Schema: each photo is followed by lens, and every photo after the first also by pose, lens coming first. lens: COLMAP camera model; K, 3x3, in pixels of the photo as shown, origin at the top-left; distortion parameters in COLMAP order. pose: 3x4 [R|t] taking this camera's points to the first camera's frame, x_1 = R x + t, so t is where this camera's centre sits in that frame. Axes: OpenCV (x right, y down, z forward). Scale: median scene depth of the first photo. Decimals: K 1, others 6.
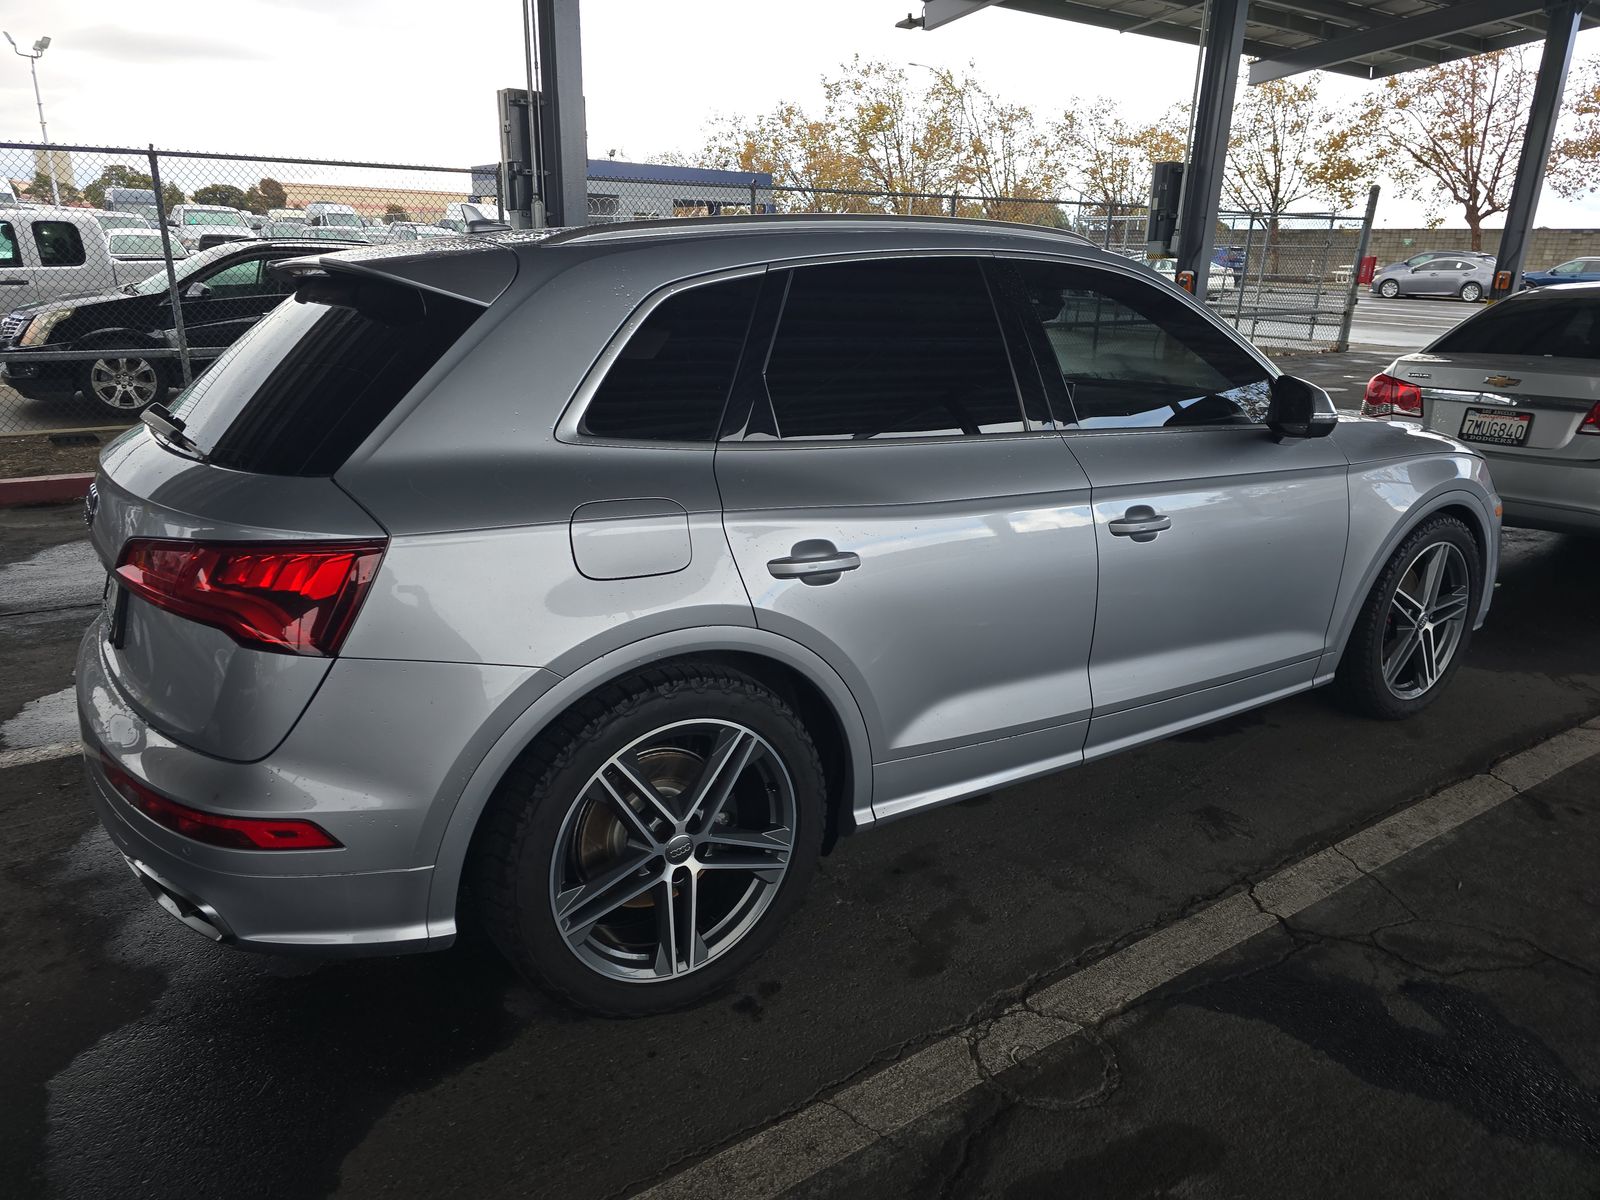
lens RADIAL K [[1075.2, 0, 805.6], [0, 1075.2, 604.7], [0, 0, 1]] dist [0.044941, -0.037574]
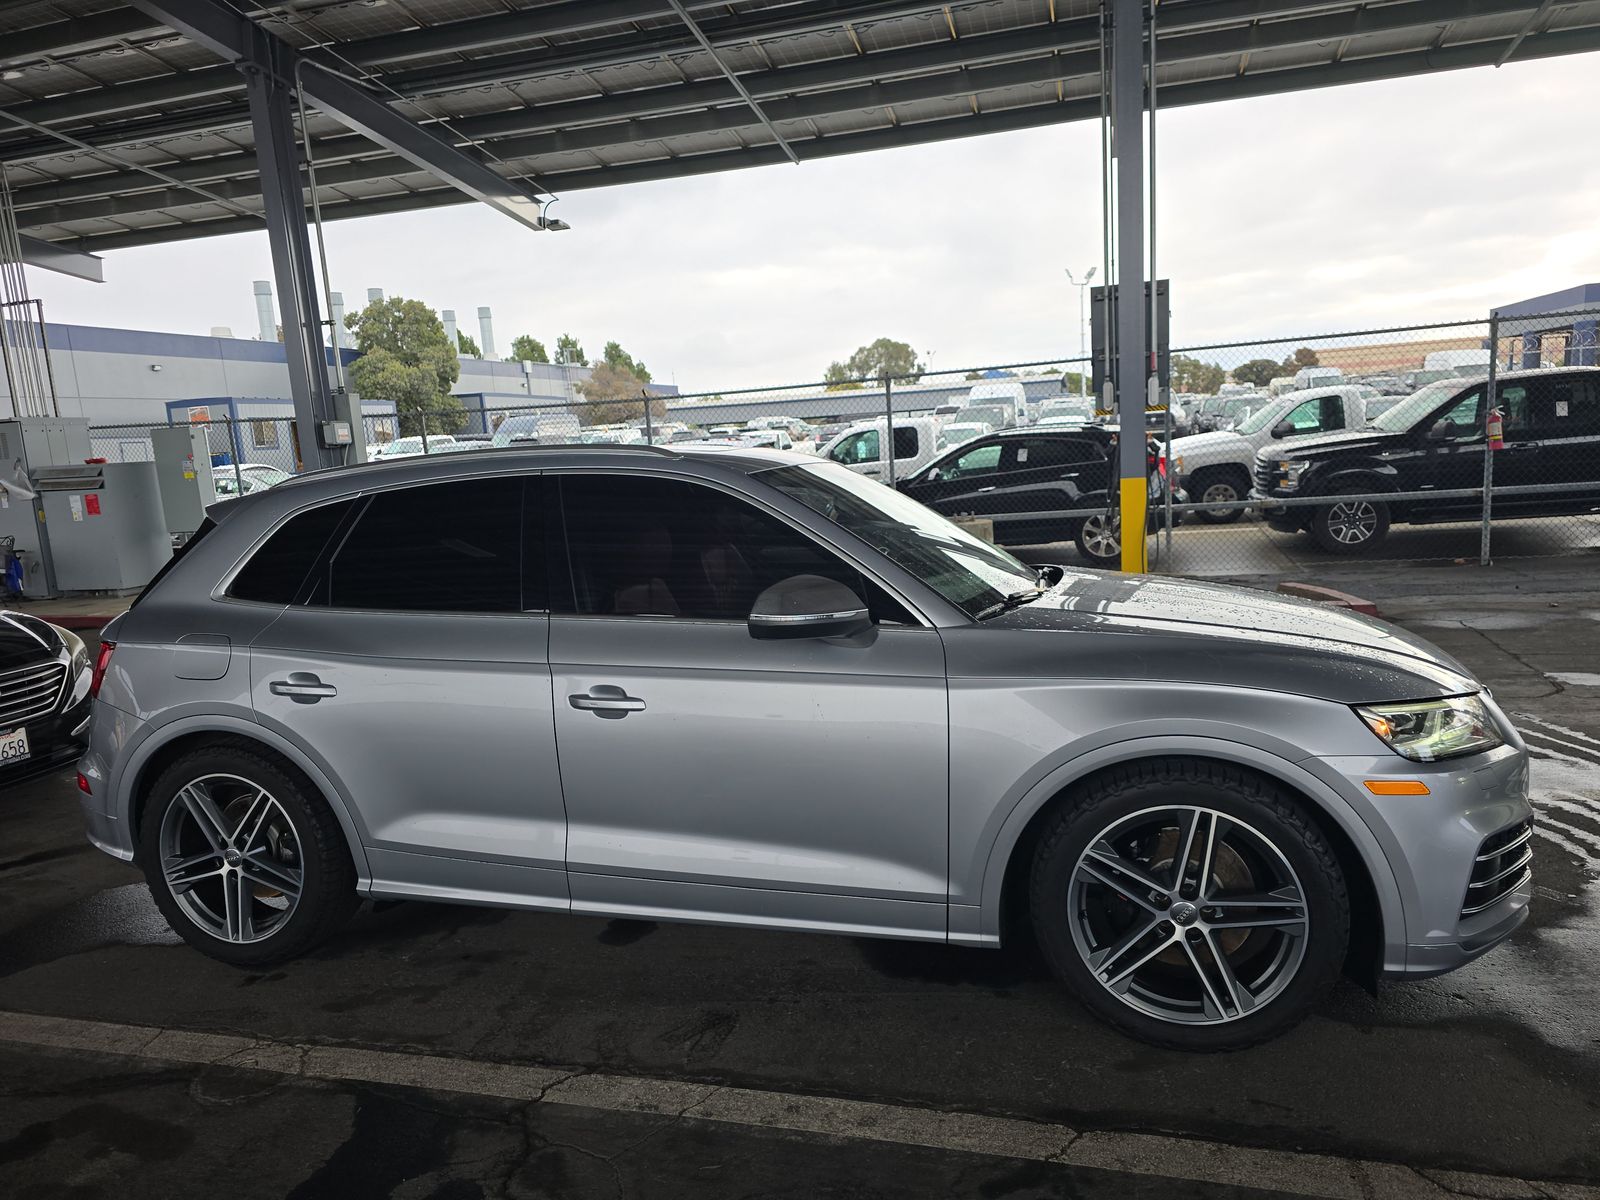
lens RADIAL K [[1075.2, 0, 810.0], [0, 1075.2, 605.1], [0, 0, 1]] dist [0.044941, -0.037574]
pose [[0.637634, 0.053995, -0.768445, 1.310522], [-0.159856, 0.985101, -0.063426, -0.138388], [0.753571, 0.163283, 0.636765, 0.452904]]
